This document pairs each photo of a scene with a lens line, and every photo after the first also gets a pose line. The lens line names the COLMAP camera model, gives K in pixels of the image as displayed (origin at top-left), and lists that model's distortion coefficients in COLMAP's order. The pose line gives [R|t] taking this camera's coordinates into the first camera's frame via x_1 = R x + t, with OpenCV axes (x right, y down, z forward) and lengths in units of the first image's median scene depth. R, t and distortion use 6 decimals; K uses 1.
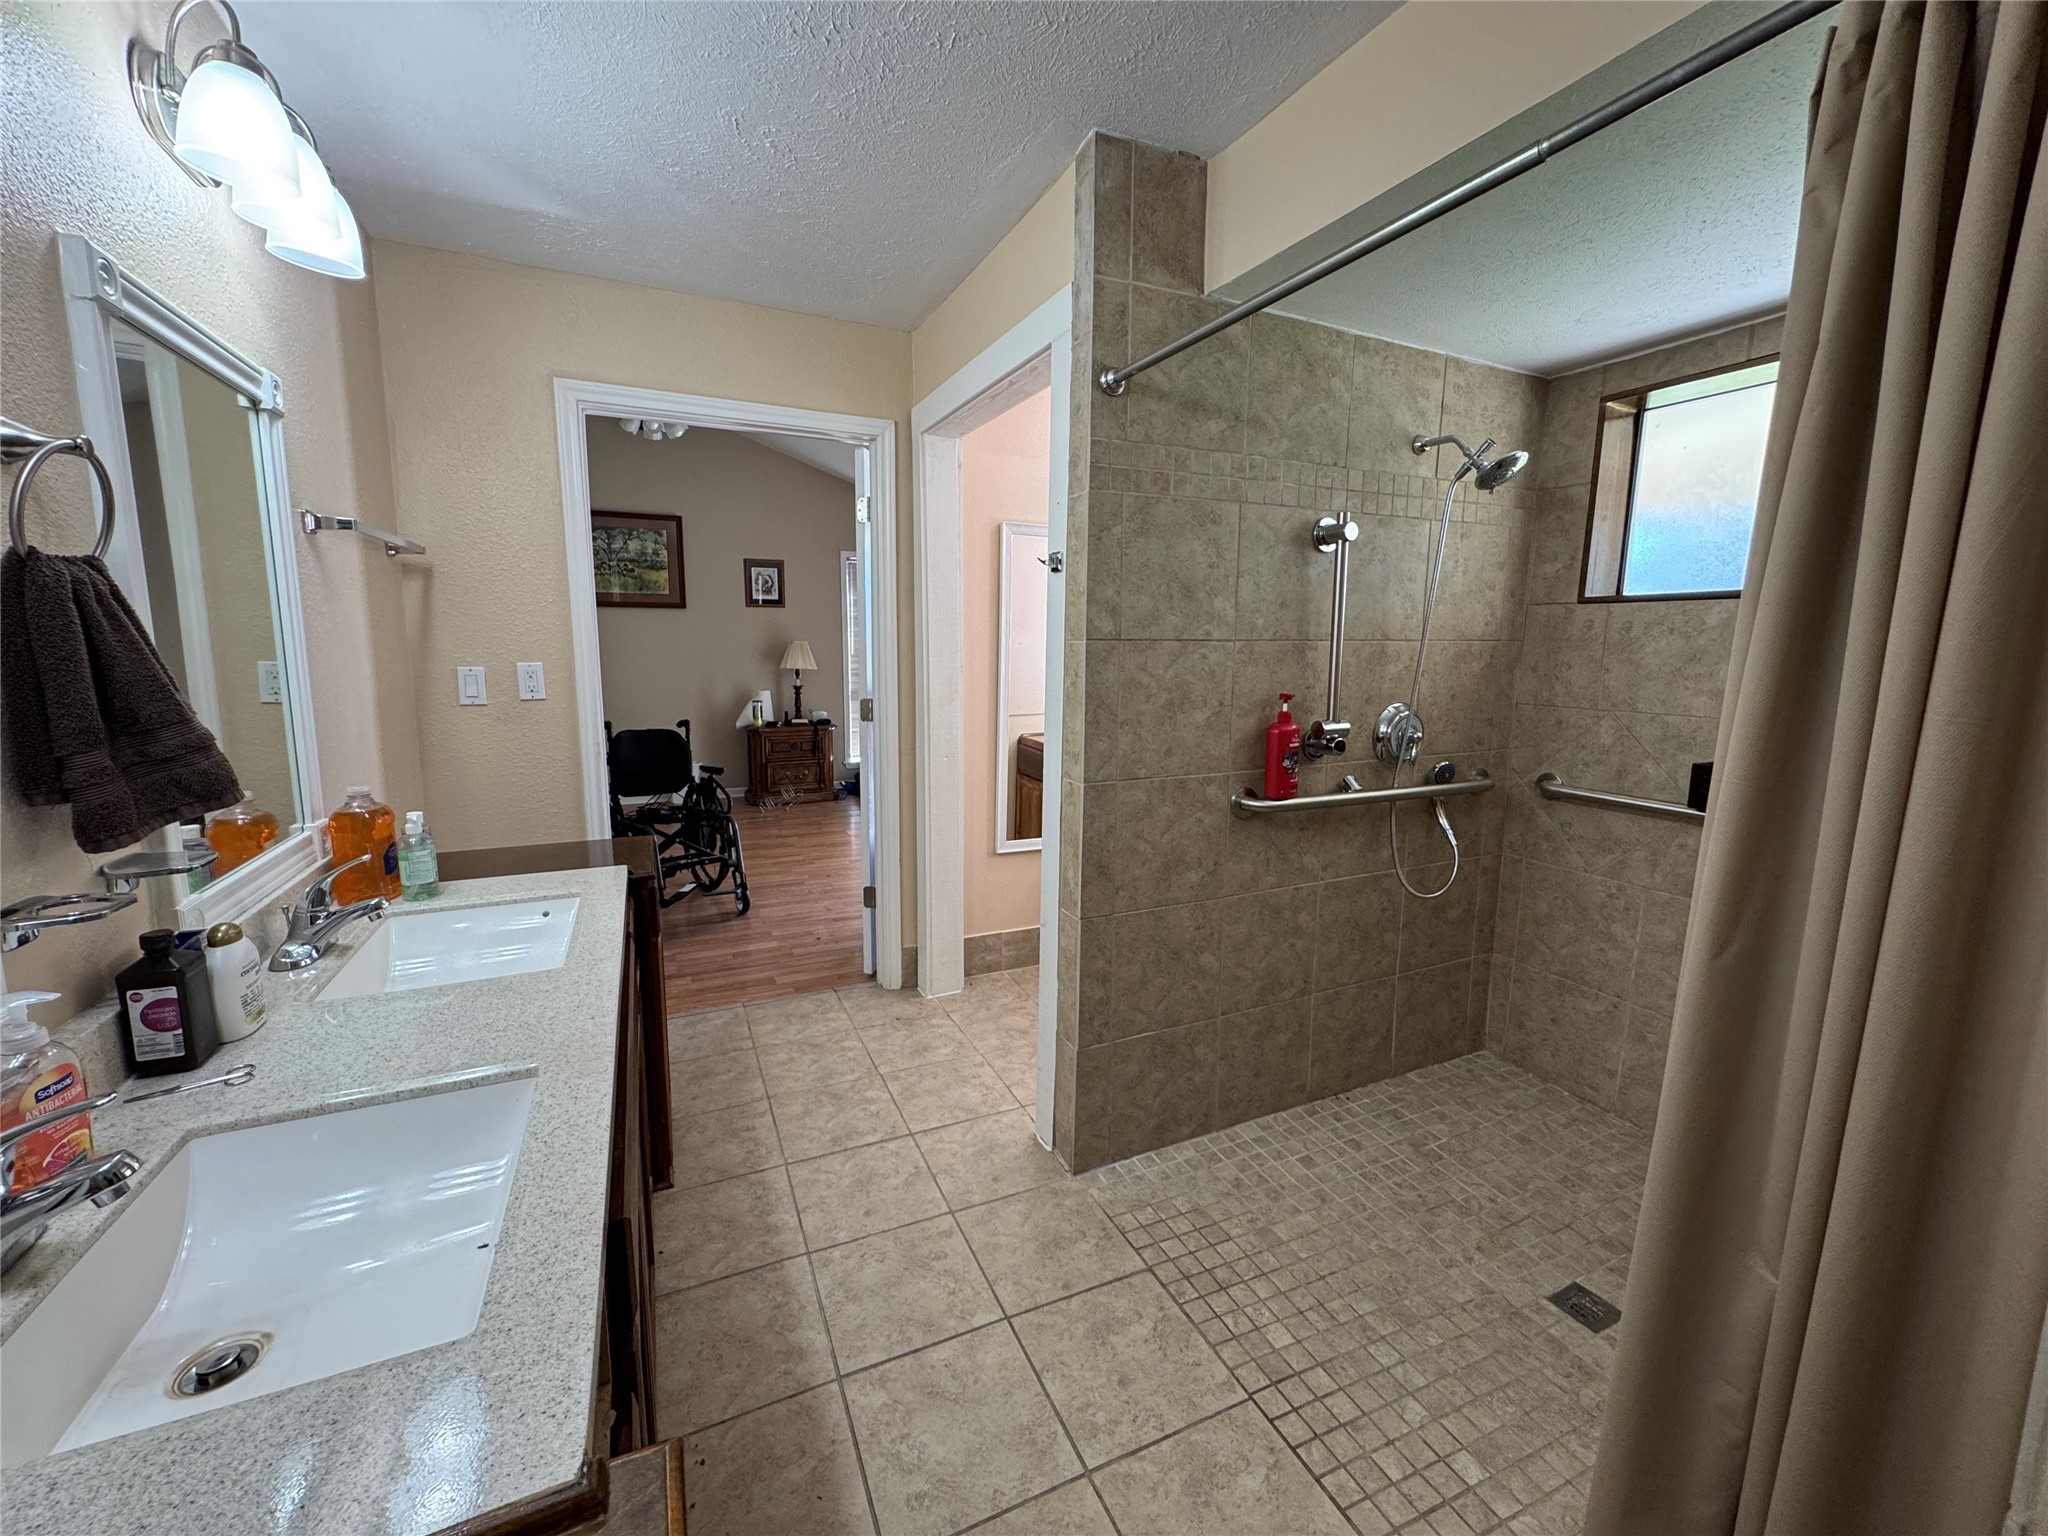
lens RADIAL K [[817.7, 0, 1032.8], [0, 817.7, 765.7], [0, 0, 1]] dist [-0.003305, 0.000219]
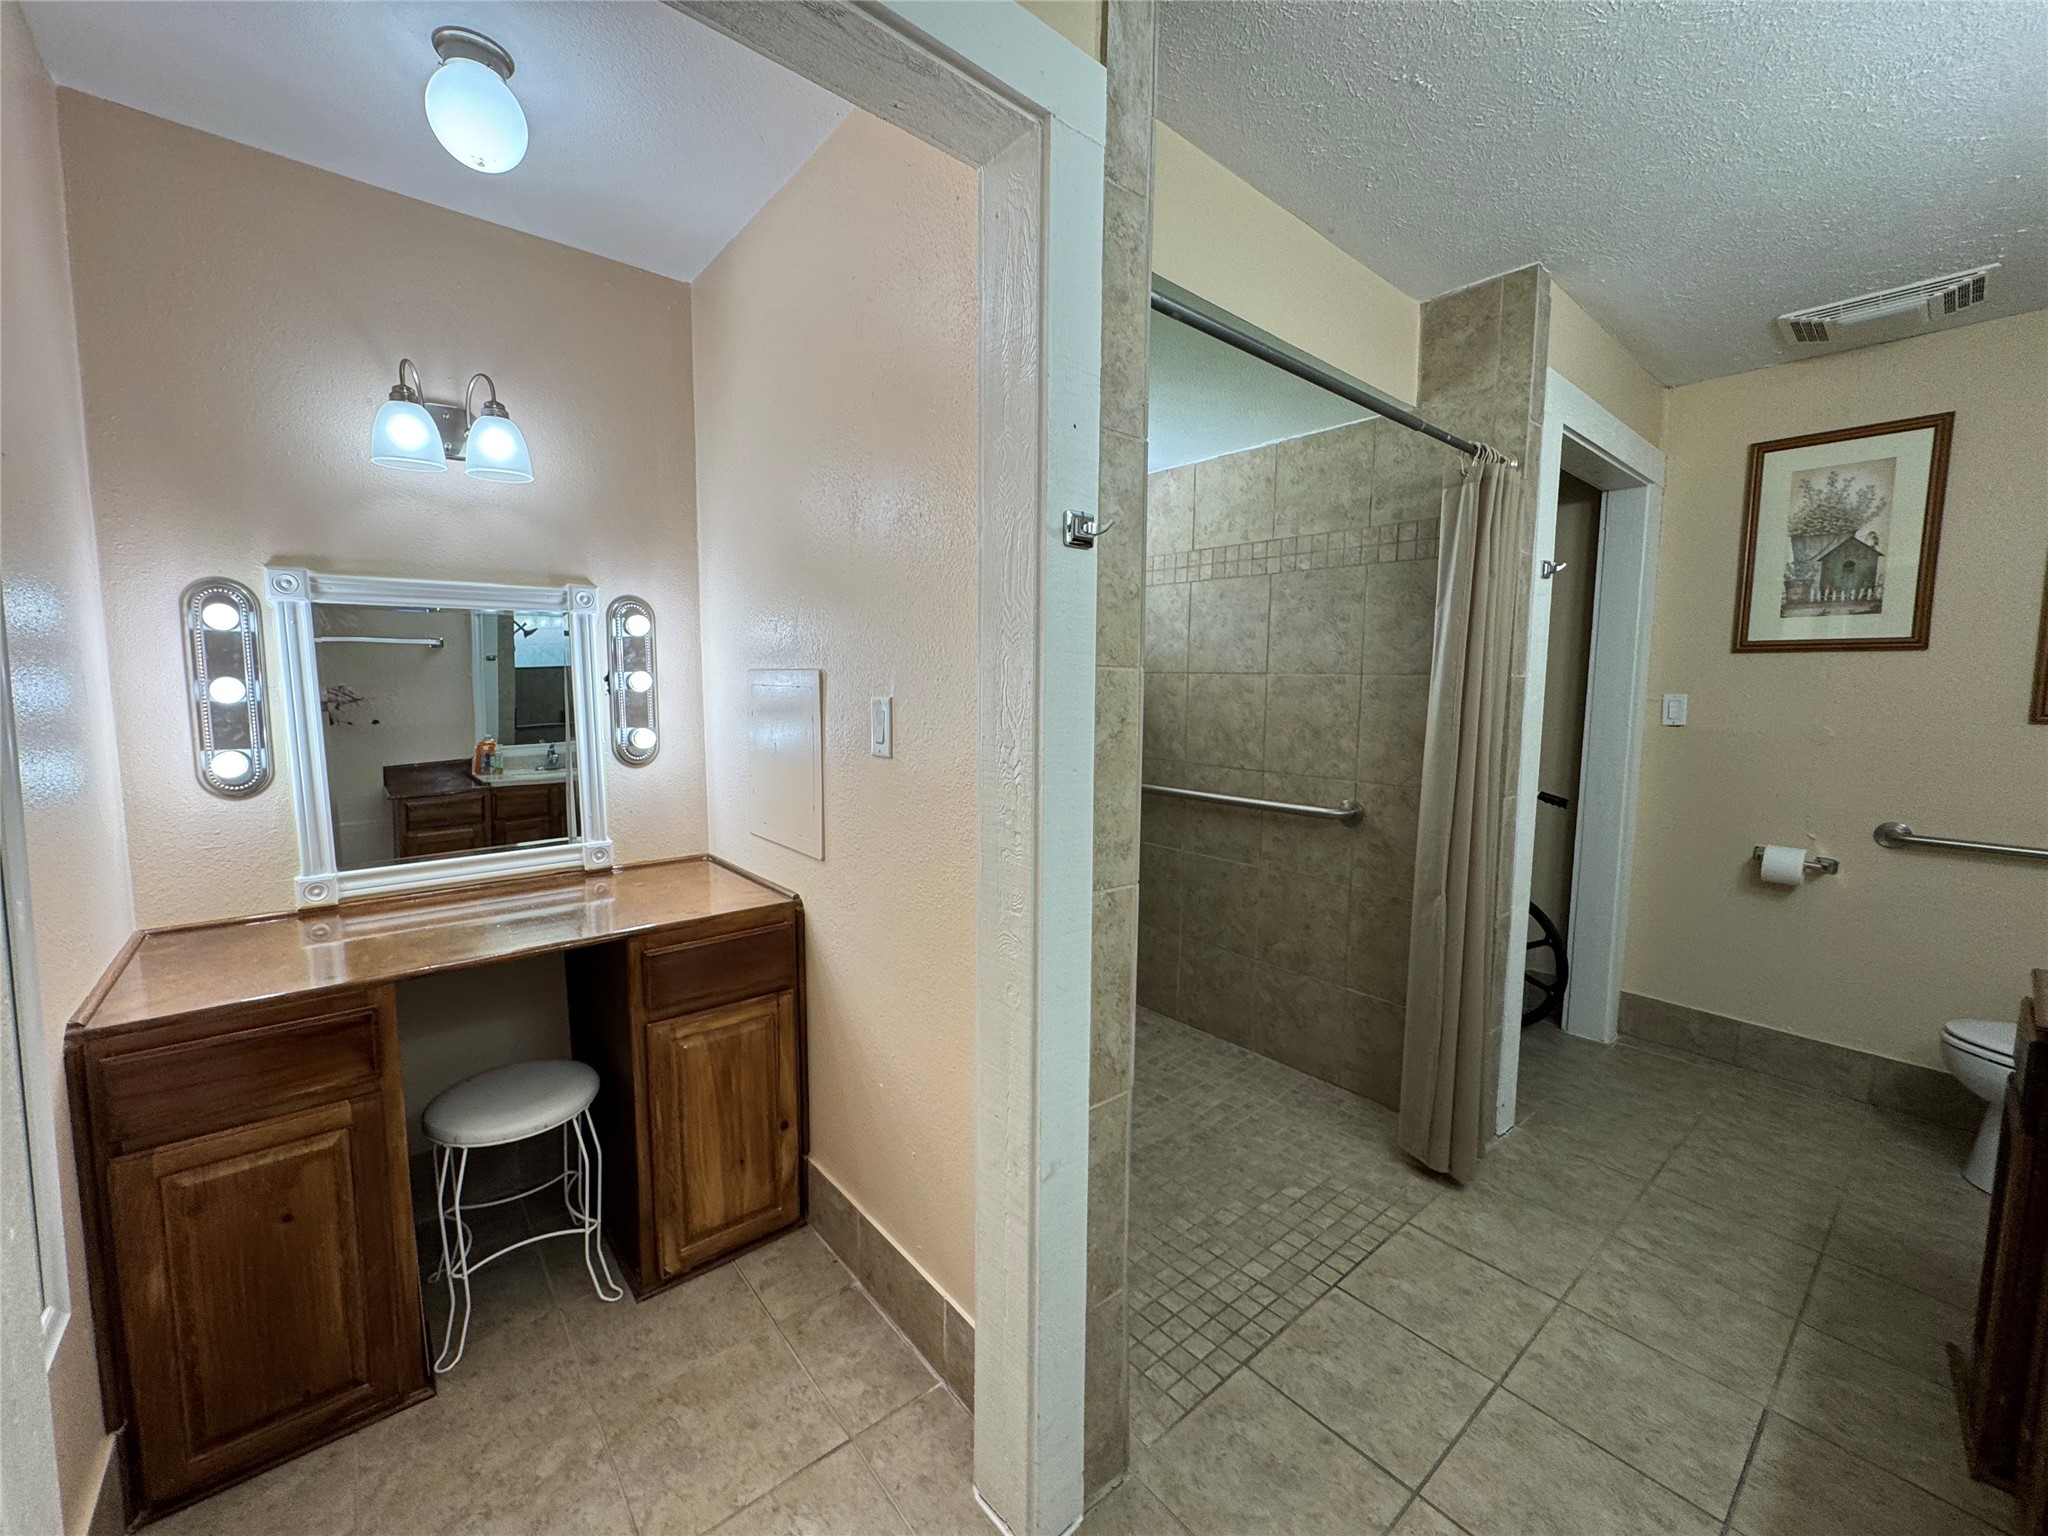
lens RADIAL K [[817.7, 0, 1024.3], [0, 817.7, 762.6], [0, 0, 1]] dist [-0.003305, 0.000219]
pose [[-0.254165, -0.109911, 0.960895, -0.521989], [0.134331, 0.979880, 0.147614, -0.177473], [-0.957787, 0.166597, -0.234287, 1.184479]]
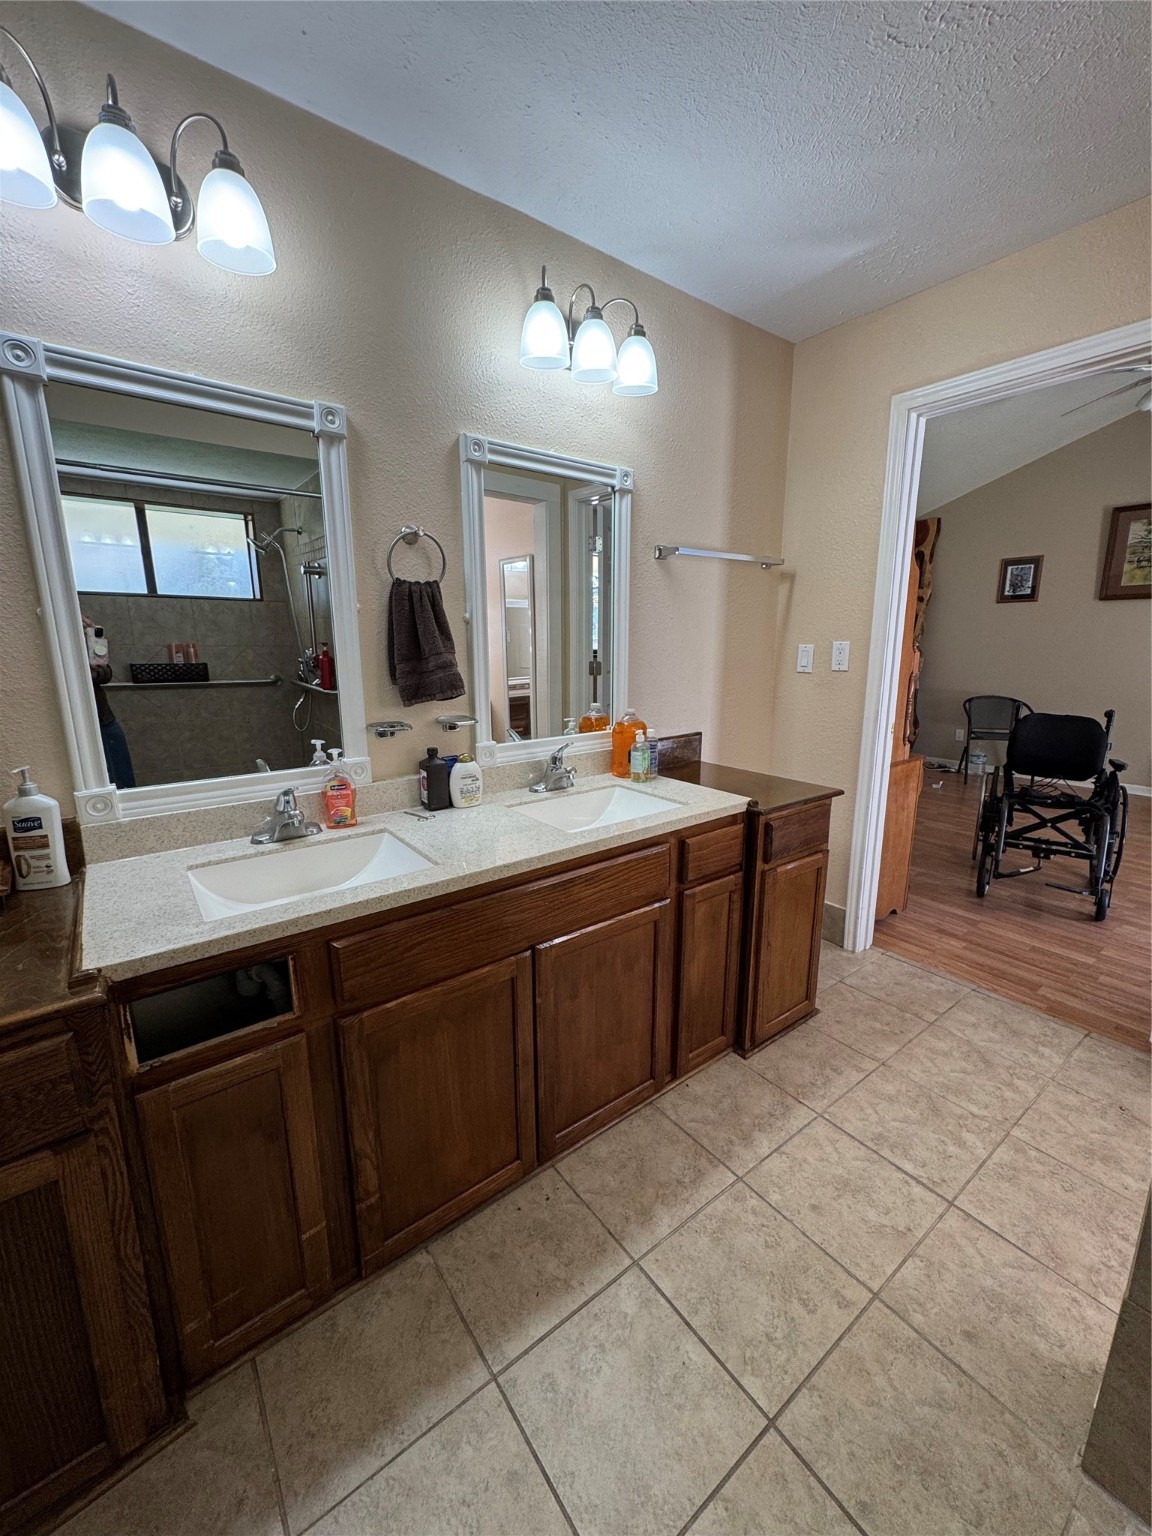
lens RADIAL K [[613.3, 0, 576.5], [0, 613.3, 769.0], [0, 0, 1]] dist [-0.003305, 0.000219]
pose [[0.206426, 0.192324, -0.959375, 0.323516], [-0.141970, 0.976004, 0.165110, -0.037967], [0.968108, 0.102119, 0.228777, 0.489323]]
